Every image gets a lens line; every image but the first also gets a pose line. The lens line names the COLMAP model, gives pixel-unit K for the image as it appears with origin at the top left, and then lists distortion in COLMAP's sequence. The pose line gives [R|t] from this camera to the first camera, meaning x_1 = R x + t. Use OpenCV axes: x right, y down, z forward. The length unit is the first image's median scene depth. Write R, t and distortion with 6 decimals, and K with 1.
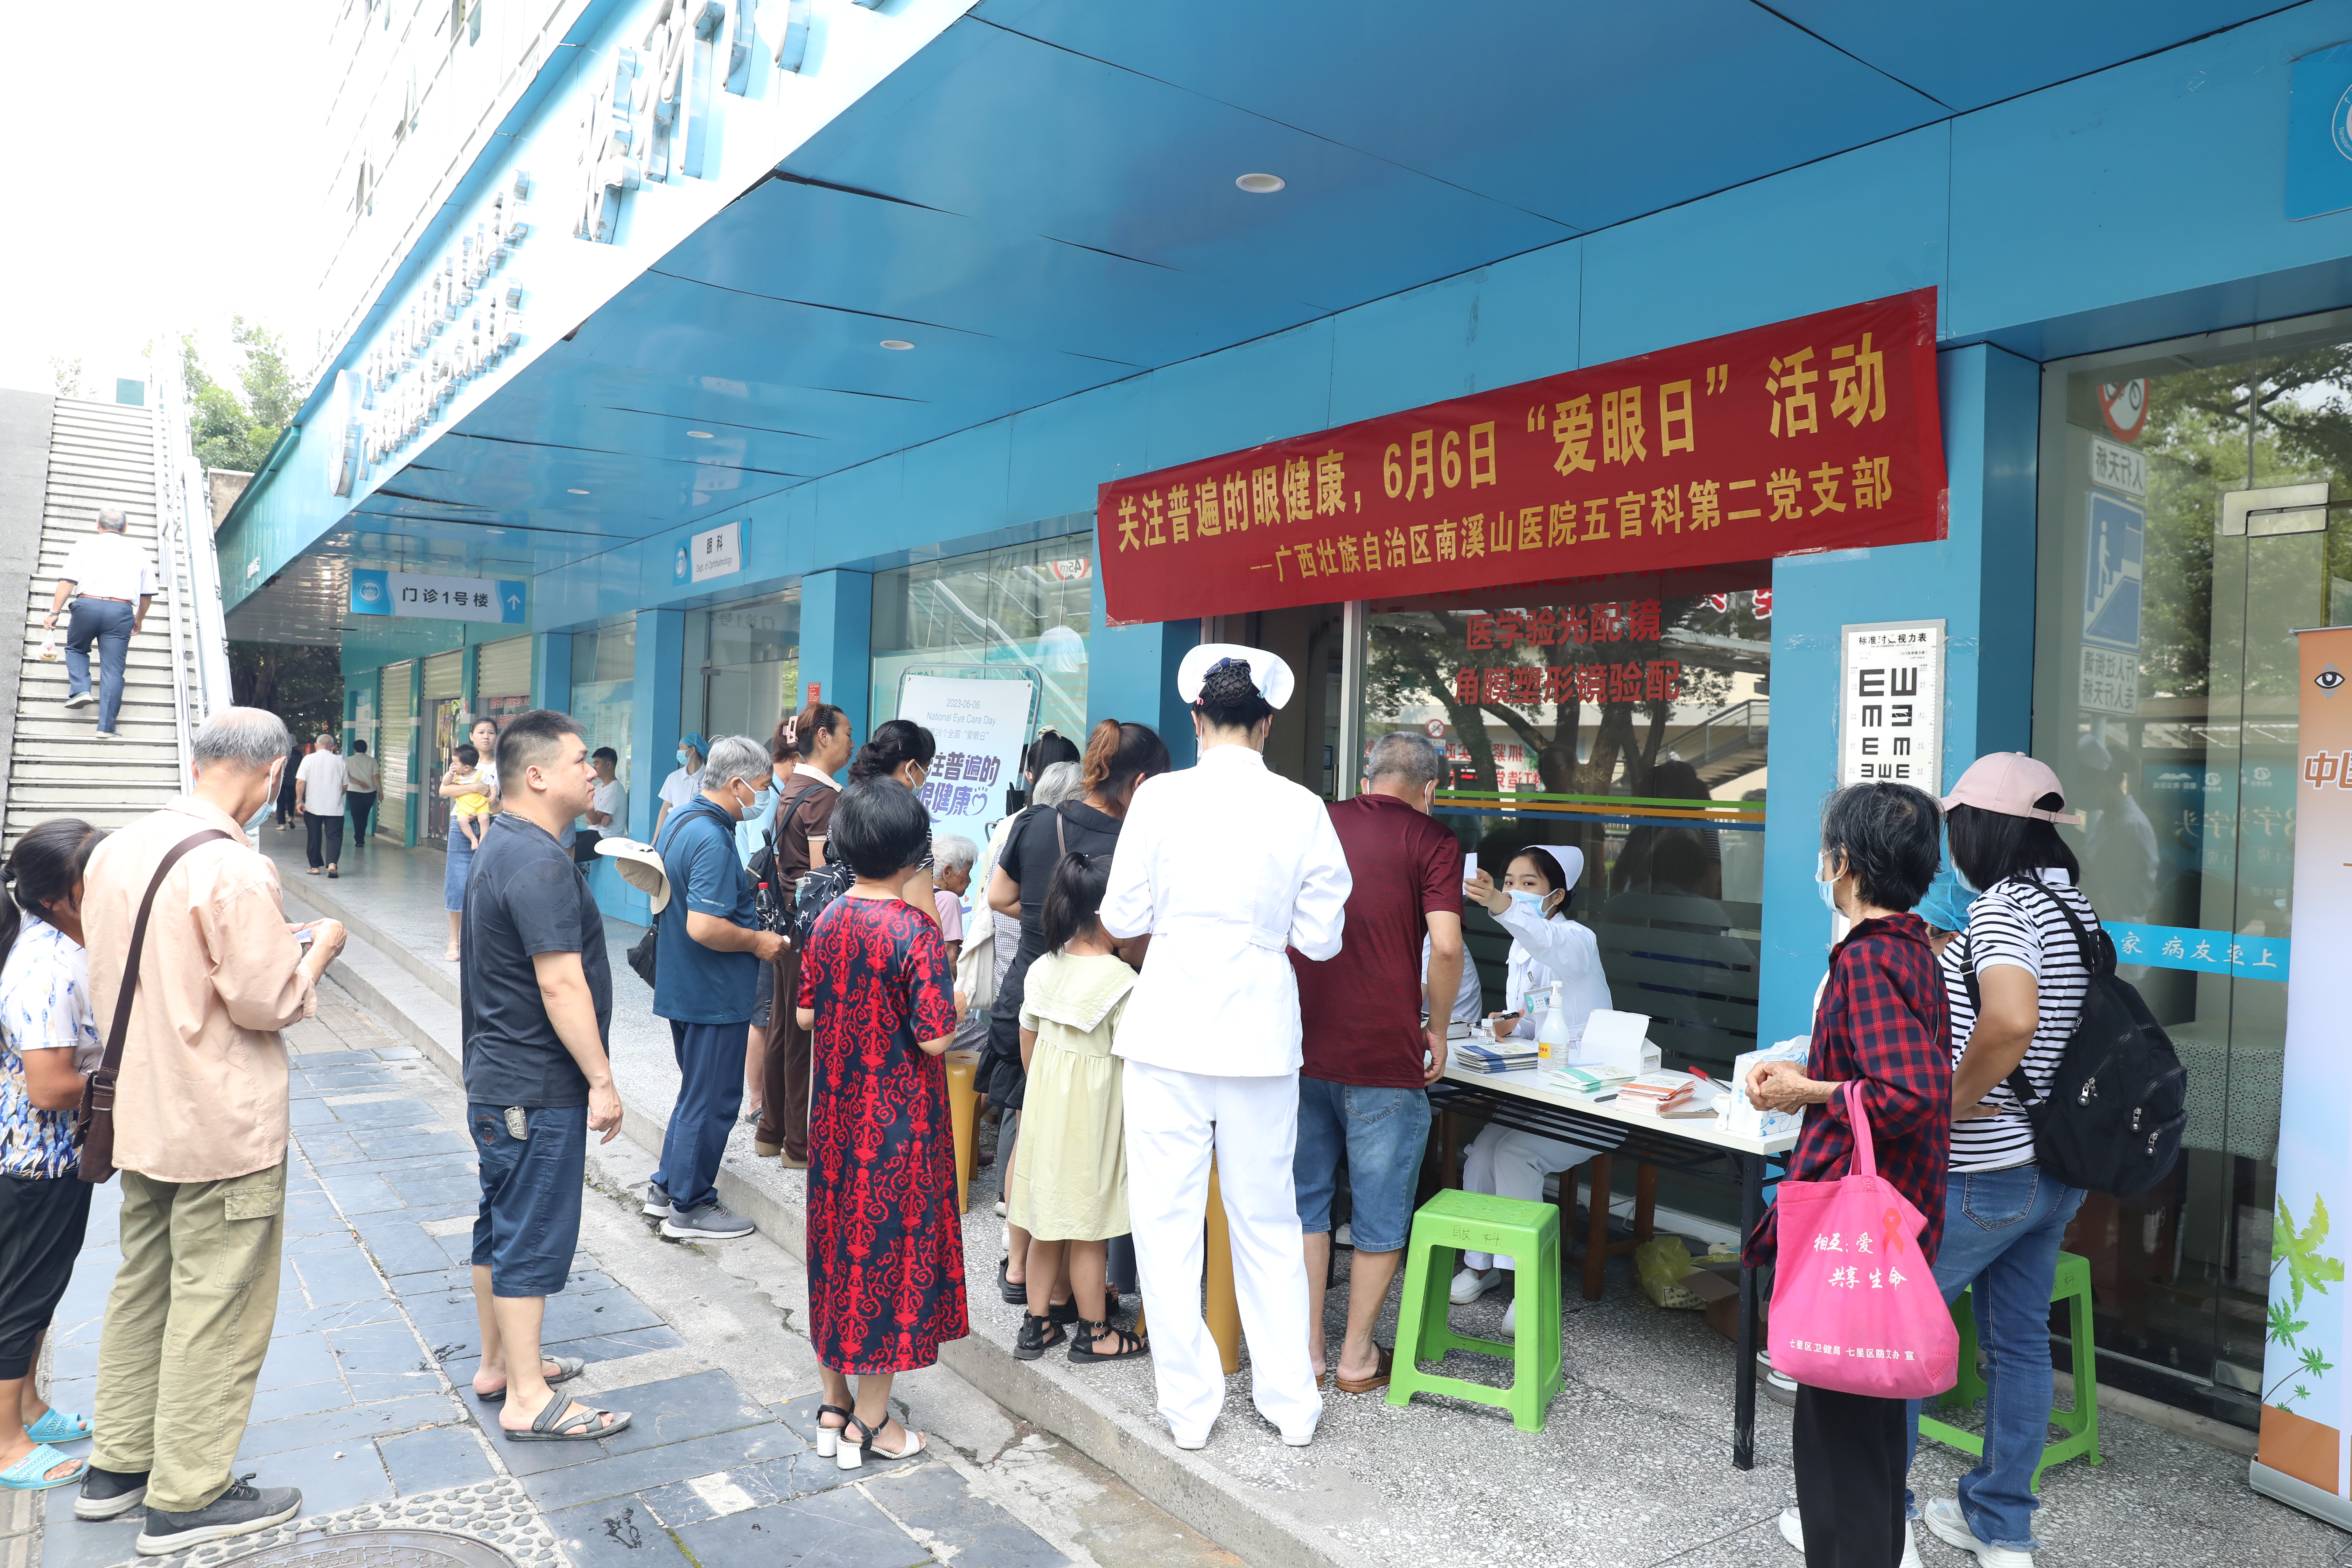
lens RADIAL K [[1589.0, 0, 1176.9], [0, 1589.0, 783.5], [0, 0, 1]] dist [-0.006038, -0.000676]
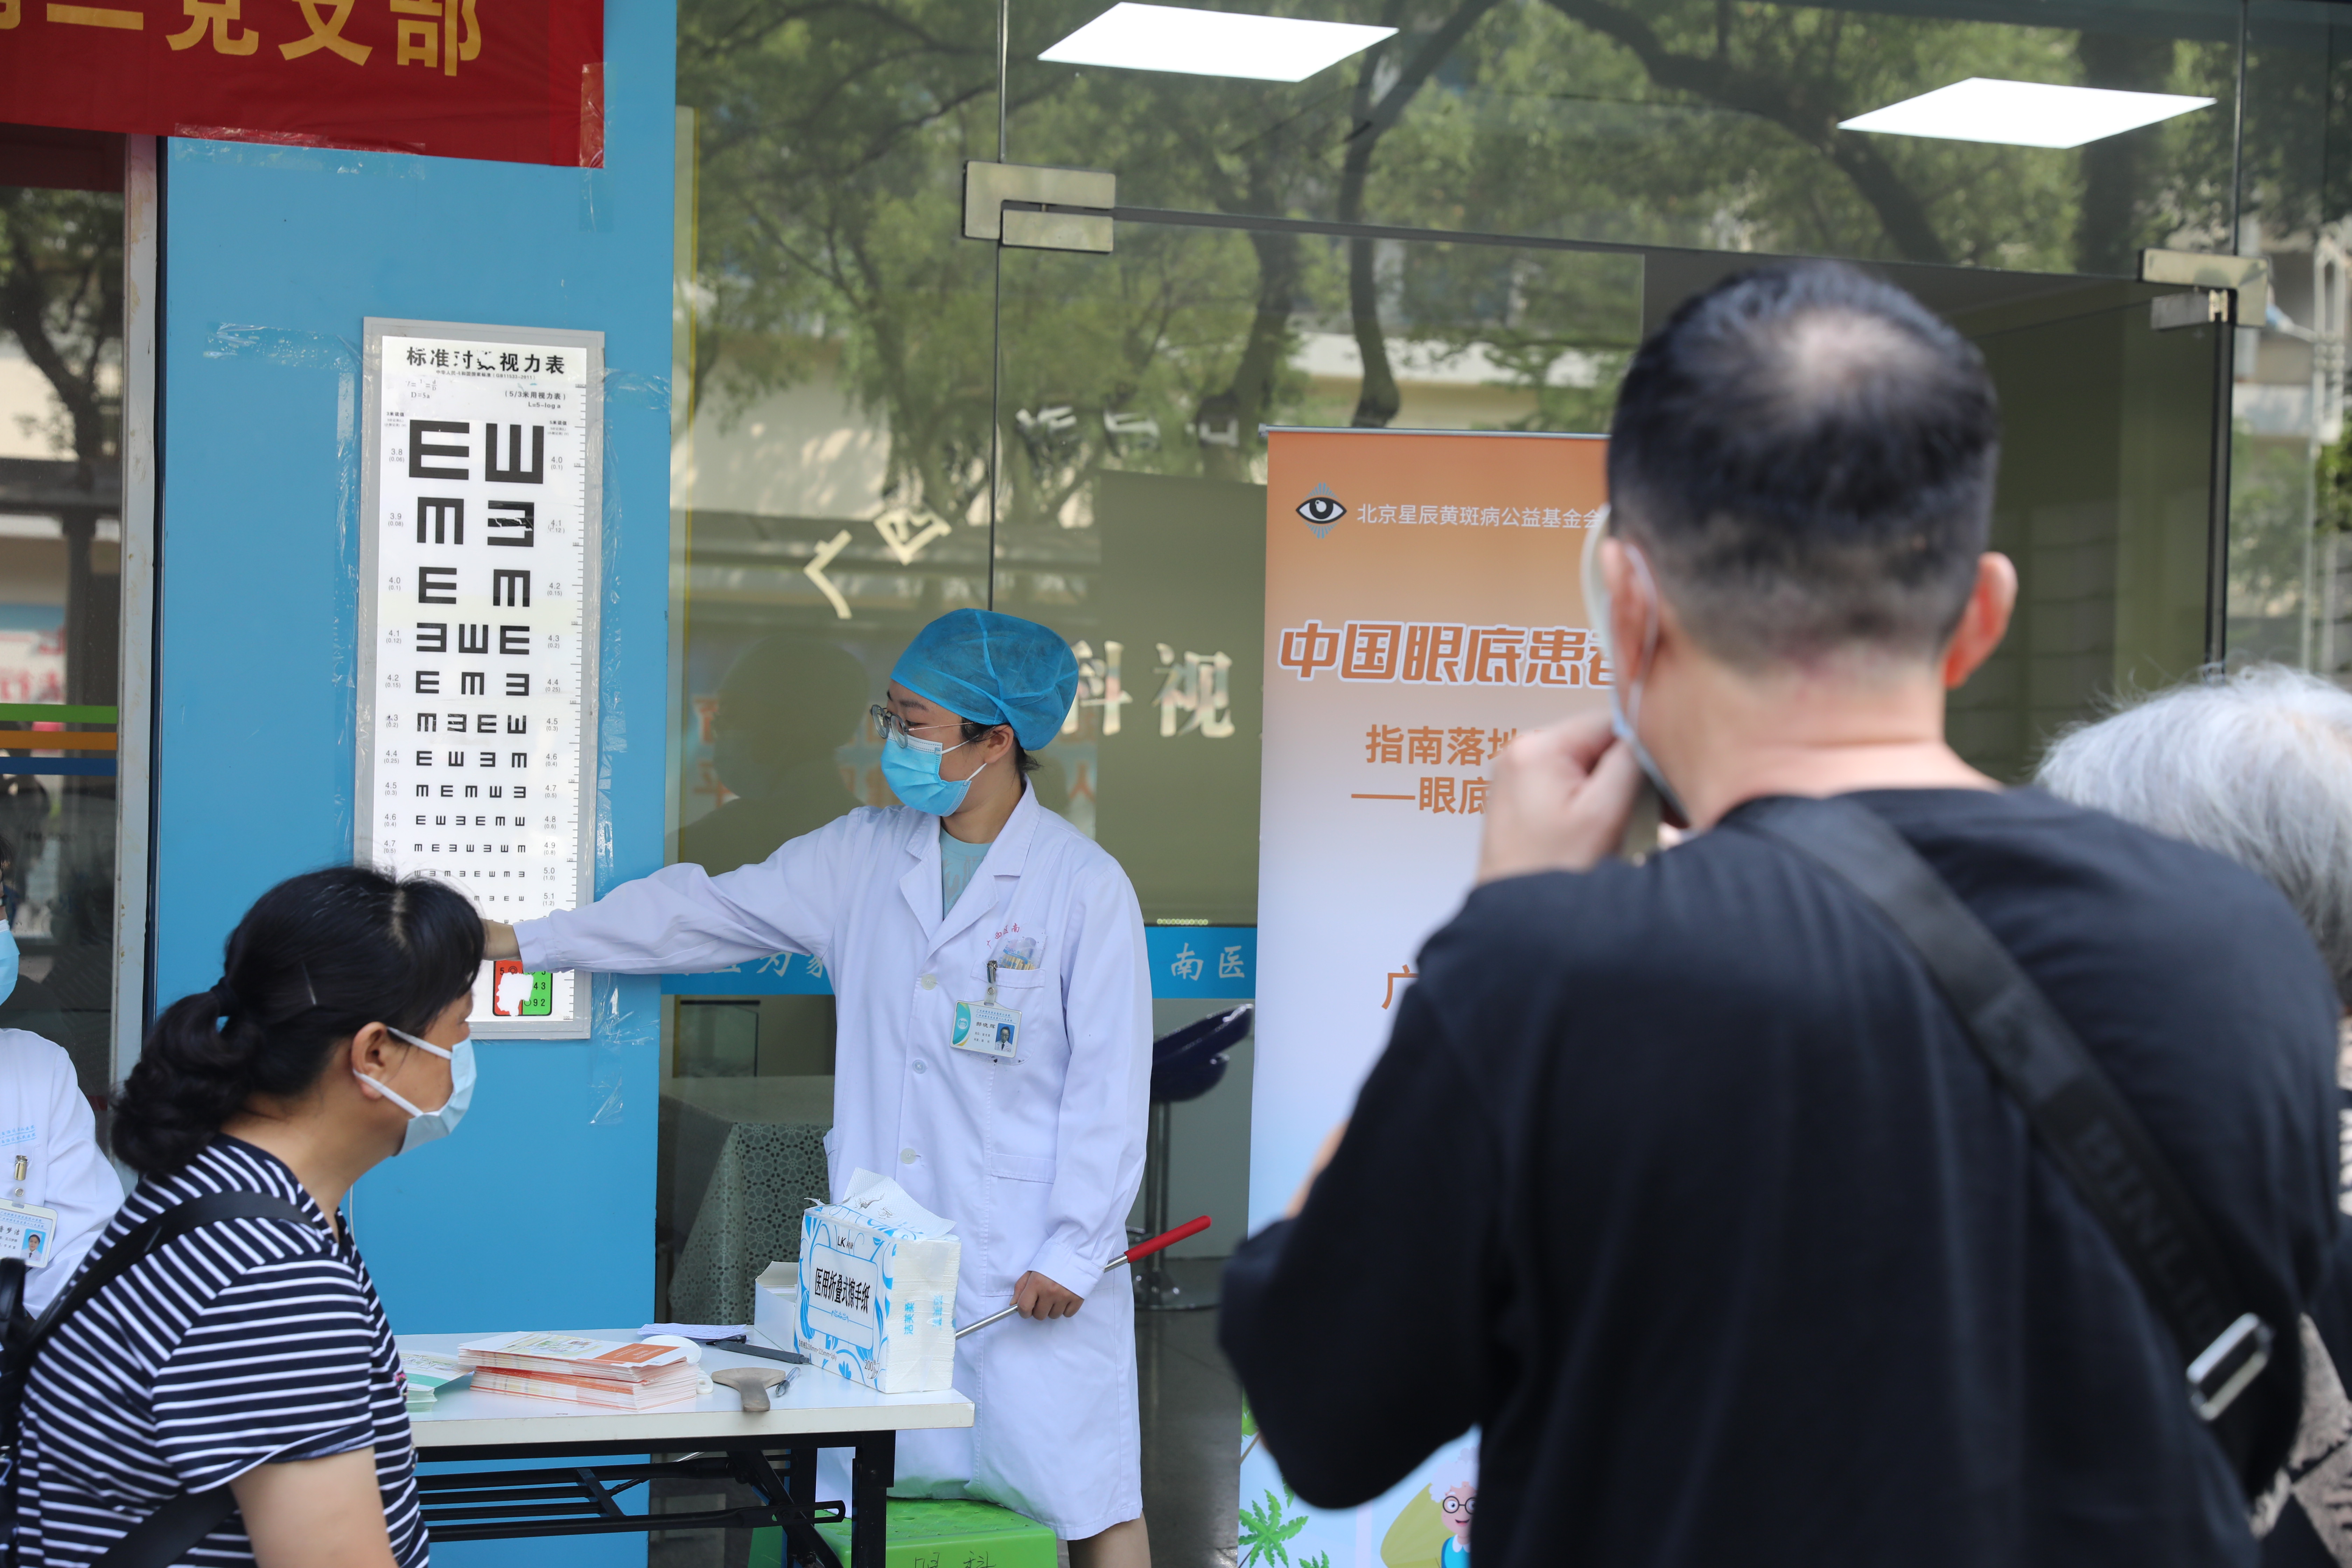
lens RADIAL K [[3868.9, 0, 1175.6], [0, 3868.9, 780.9], [0, 0, 1]] dist [0.155492, 0.000000]
pose [[0.287442, -0.033939, 0.957197, -0.606224], [-0.007814, 0.999256, 0.037777, -0.011164], [-0.957766, -0.018338, 0.286963, 0.465457]]
